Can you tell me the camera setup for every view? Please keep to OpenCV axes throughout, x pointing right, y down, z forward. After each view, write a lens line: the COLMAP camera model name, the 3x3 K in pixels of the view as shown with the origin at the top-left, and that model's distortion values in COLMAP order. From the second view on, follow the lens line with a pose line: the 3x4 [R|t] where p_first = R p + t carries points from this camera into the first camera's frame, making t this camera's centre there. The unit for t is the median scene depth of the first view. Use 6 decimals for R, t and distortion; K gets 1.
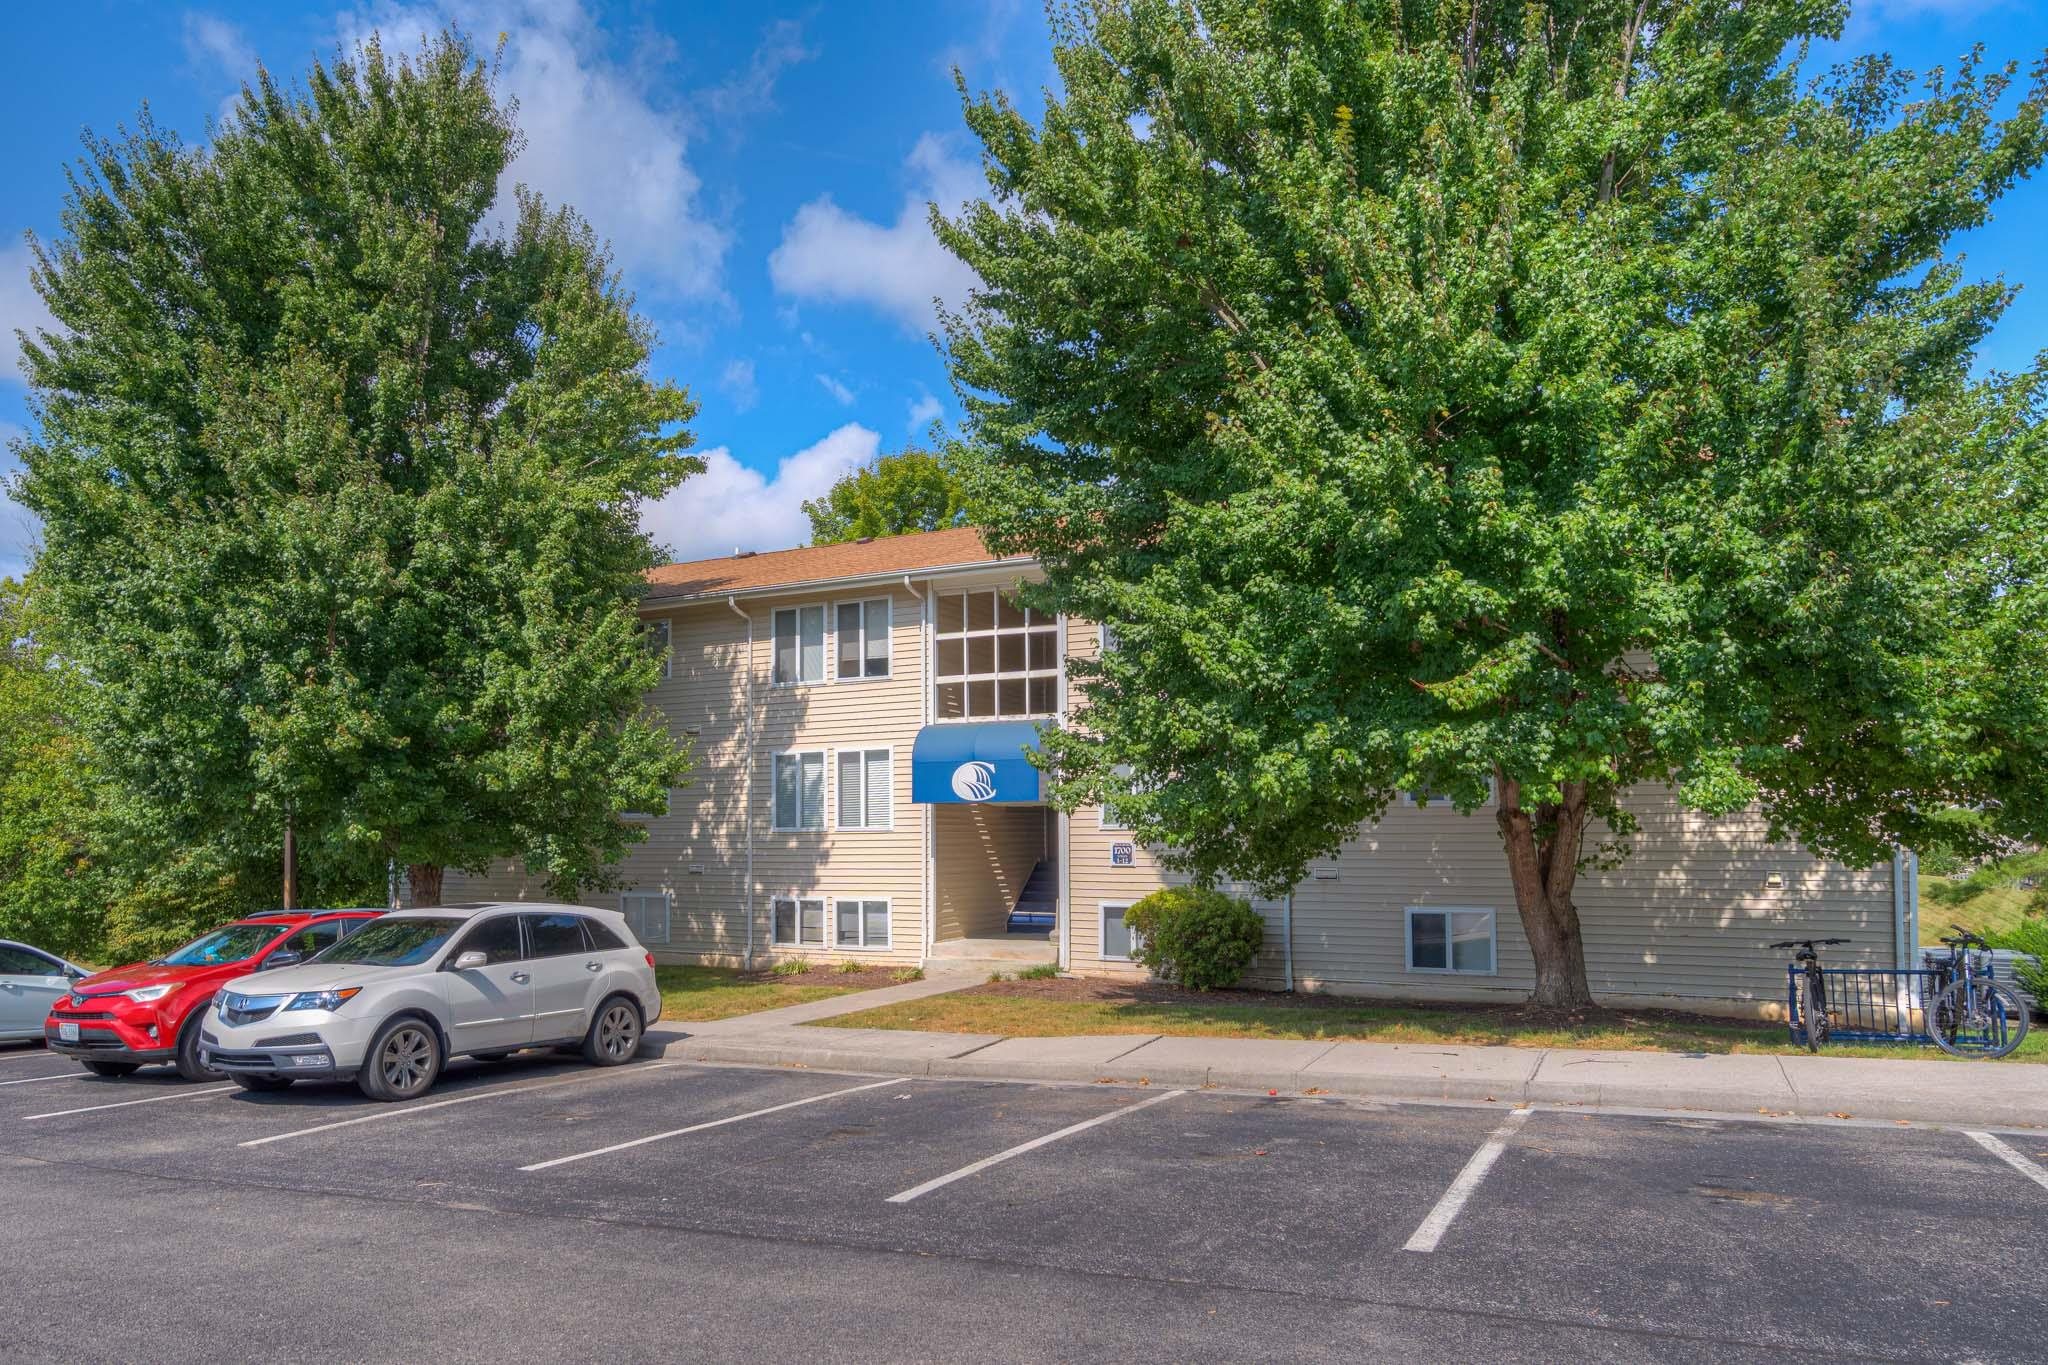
lens RADIAL K [[1242.1, 0, 960.5], [0, 1242.1, 724.9], [0, 0, 1]] dist [0.001200, 0.001855]
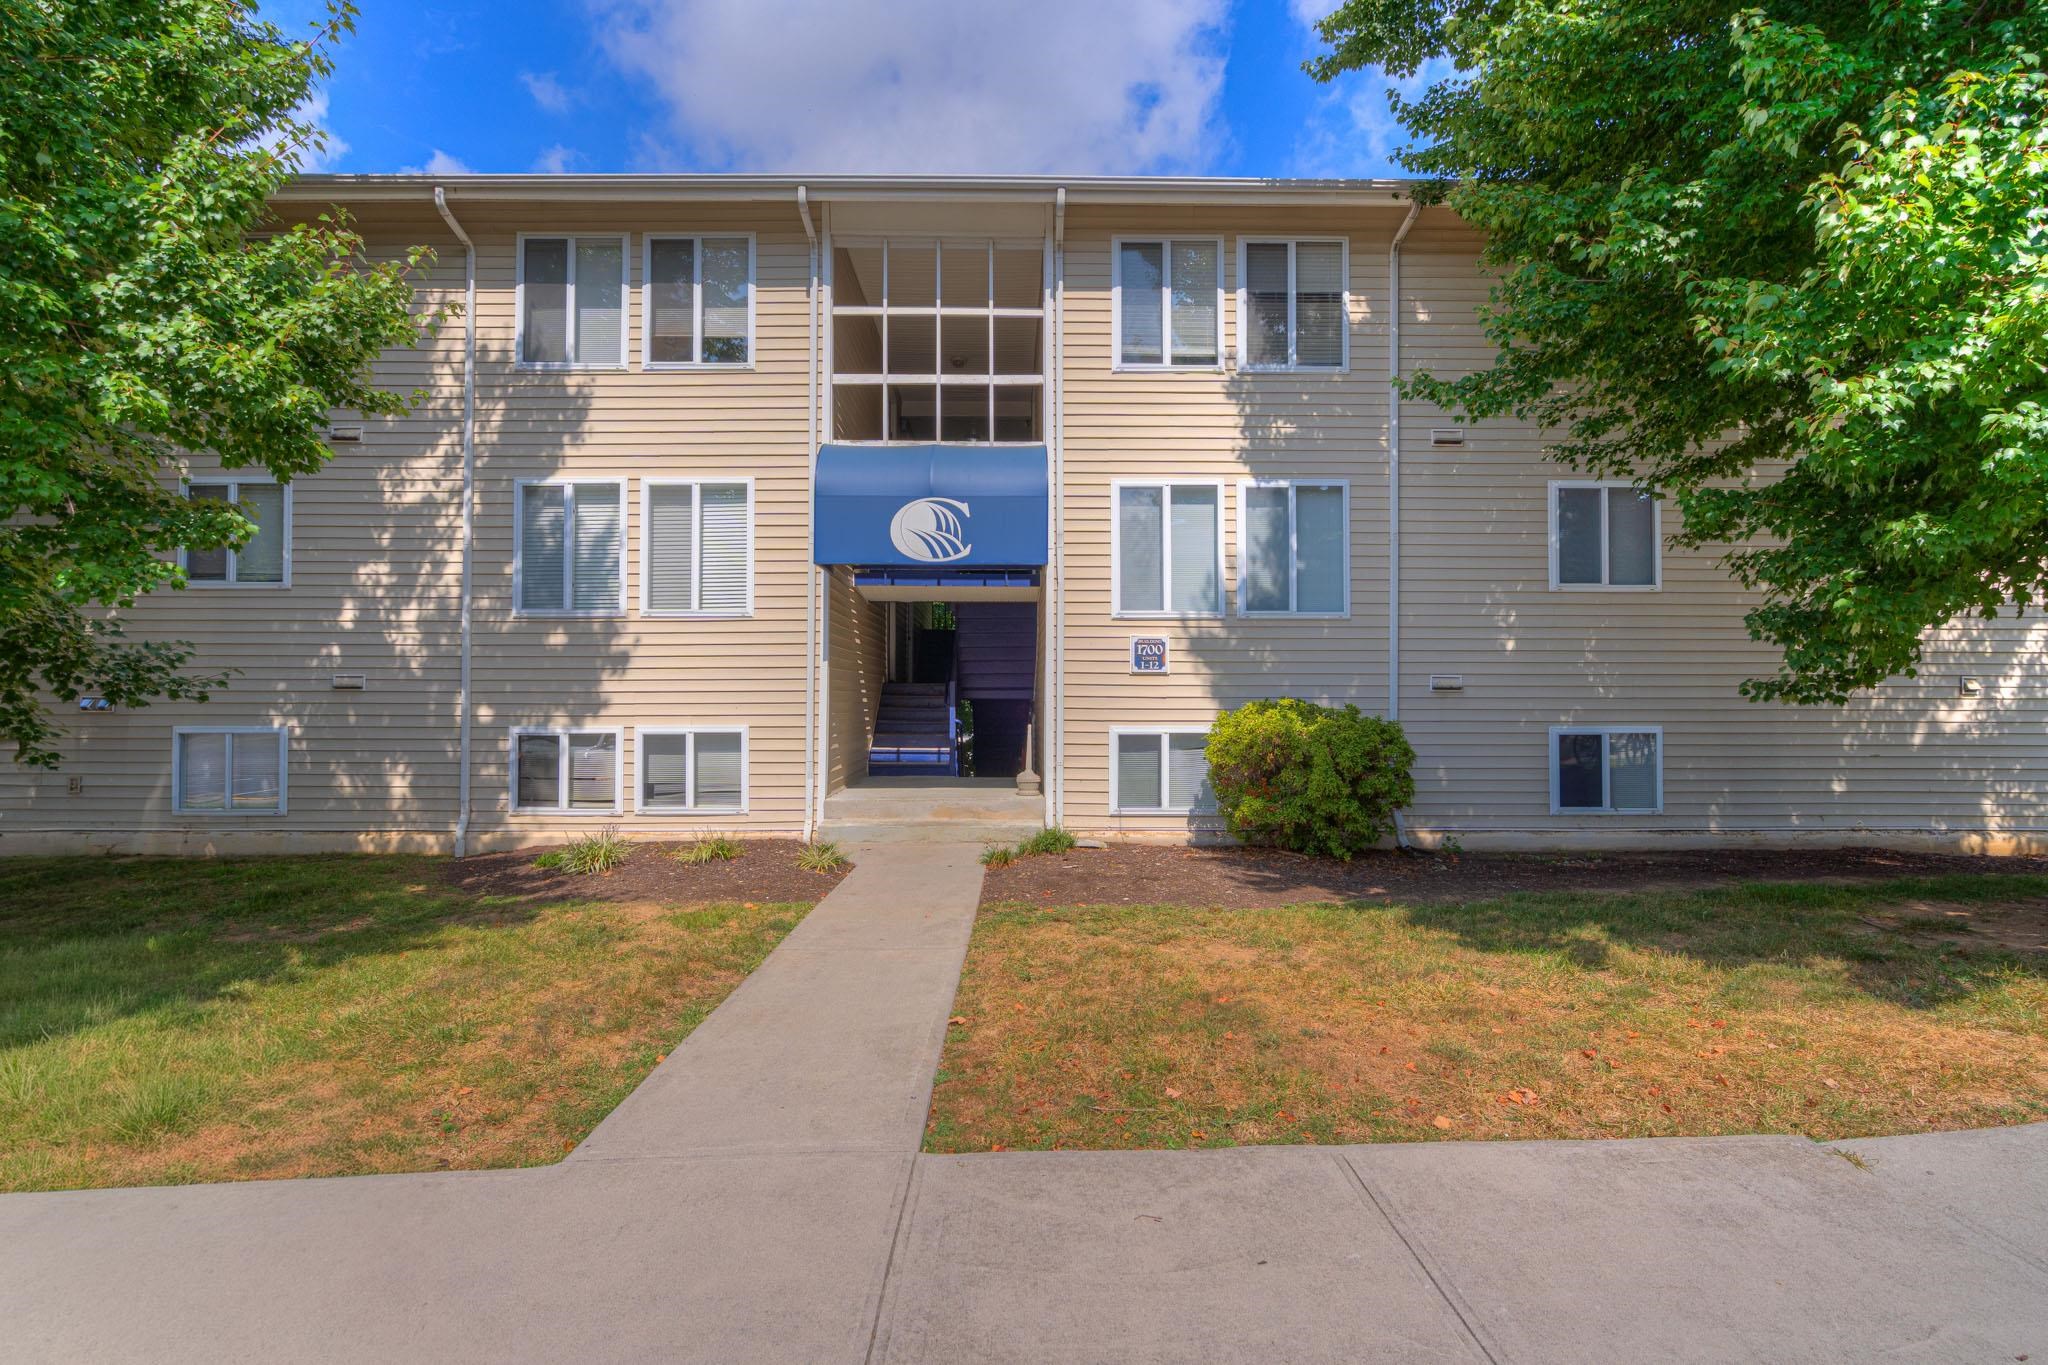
lens RADIAL K [[935.6, 0, 1028.6], [0, 935.6, 660.8], [0, 0, 1]] dist [-0.000842, -0.000037]
pose [[0.896510, 0.024472, 0.442346, -0.134758], [-0.046142, 0.998201, 0.038293, 0.082135], [-0.440613, -0.054741, 0.896026, 0.524322]]
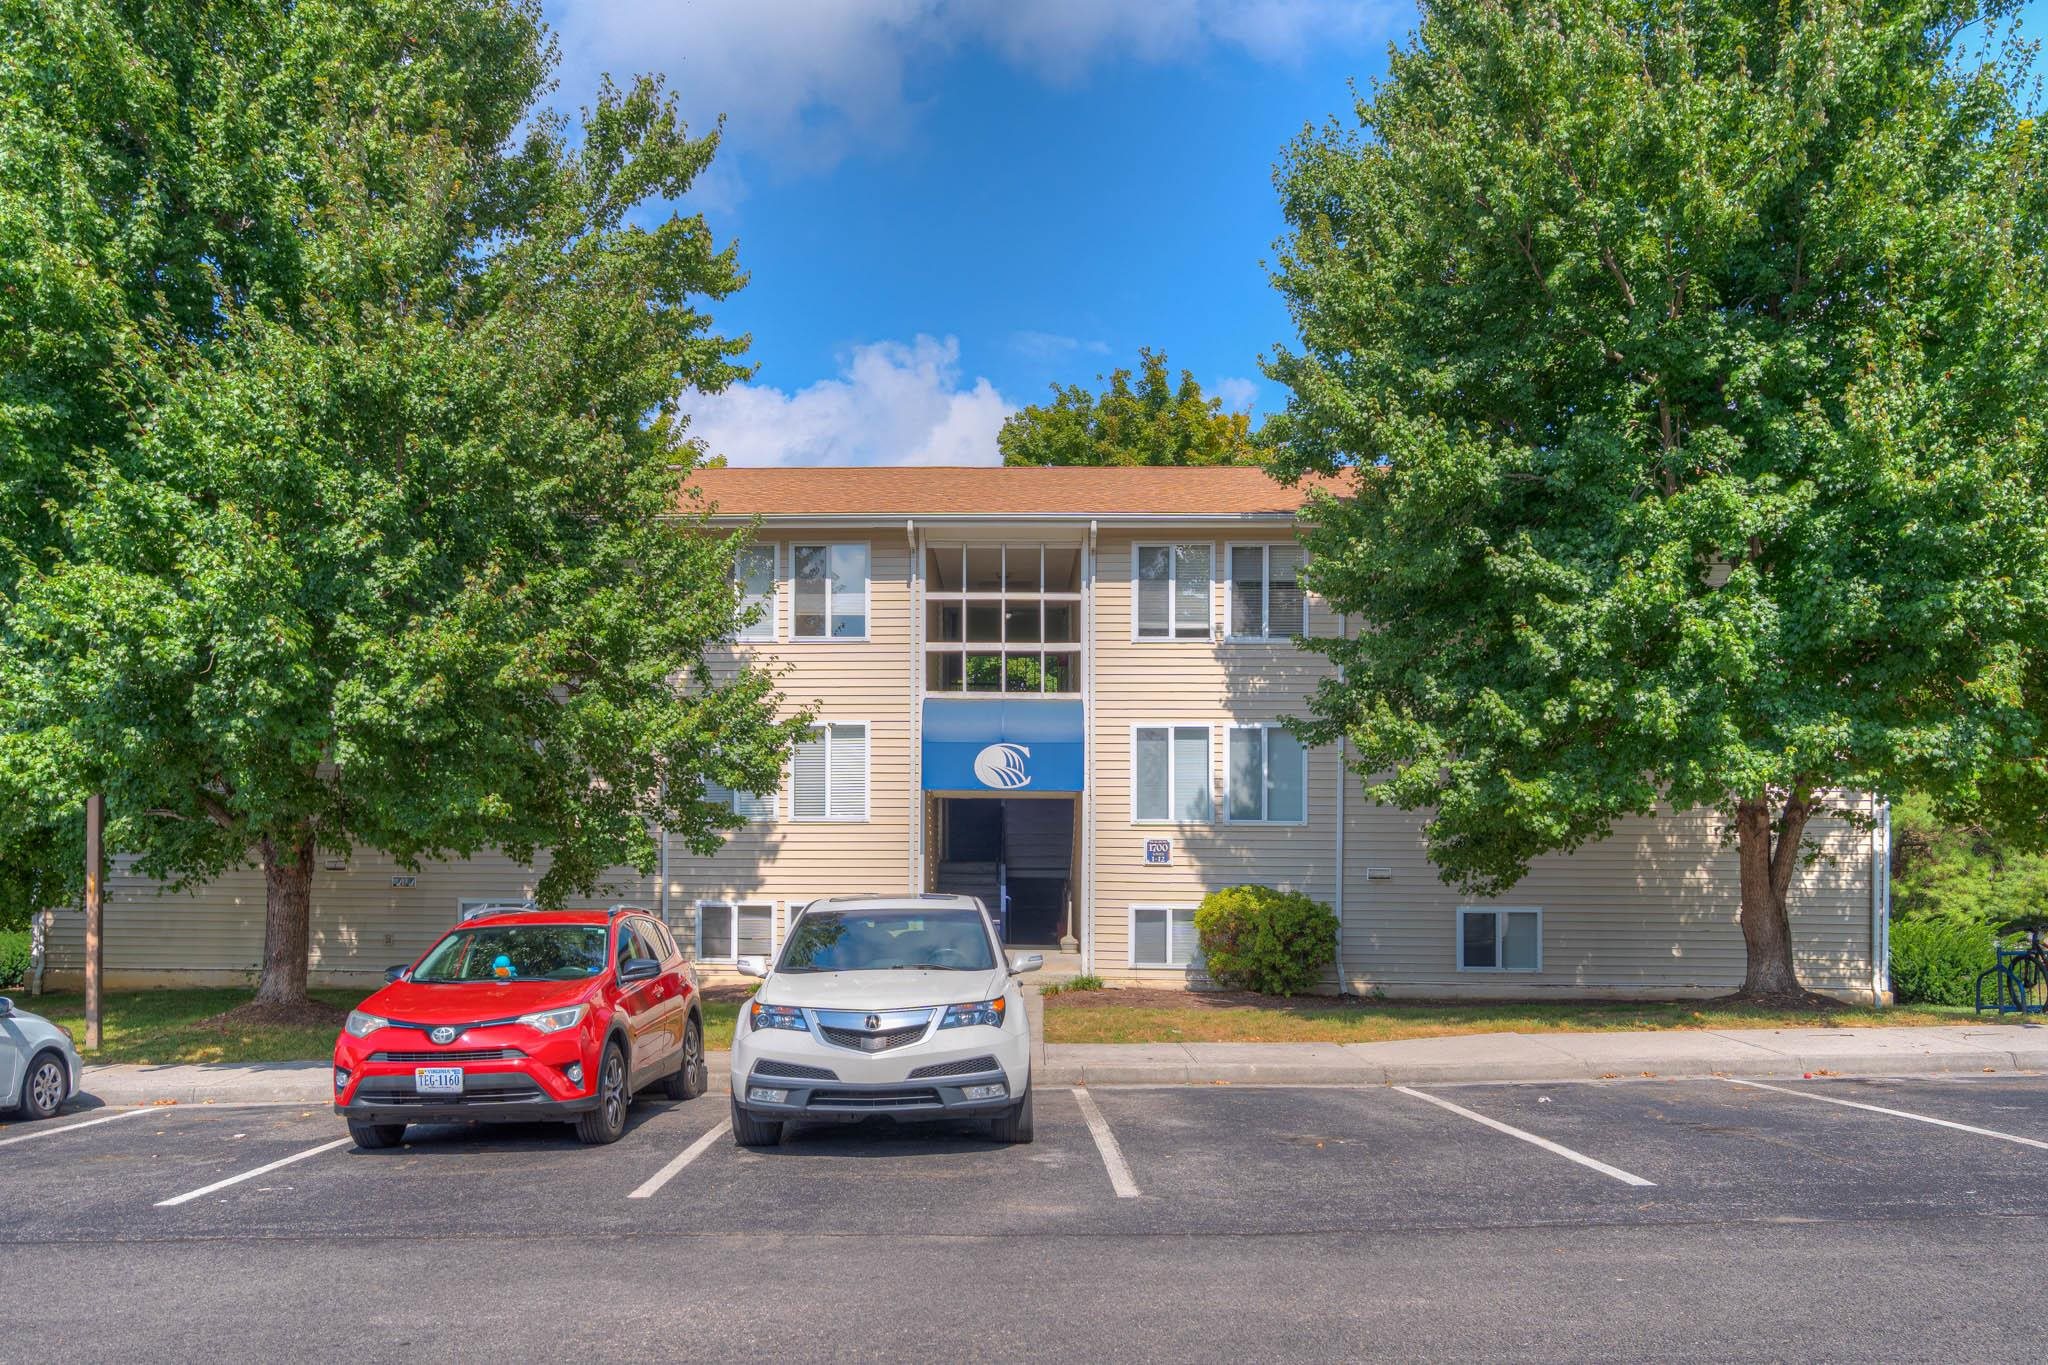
lens RADIAL K [[1415.2, 0, 960.3], [0, 1415.2, 752.8], [0, 0, 1]] dist [-0.003345, -0.003742]
pose [[0.921602, 0.038955, 0.386177, -0.366990], [-0.047804, 0.998768, 0.013334, 0.022550], [-0.385181, -0.030749, 0.922328, 0.093112]]
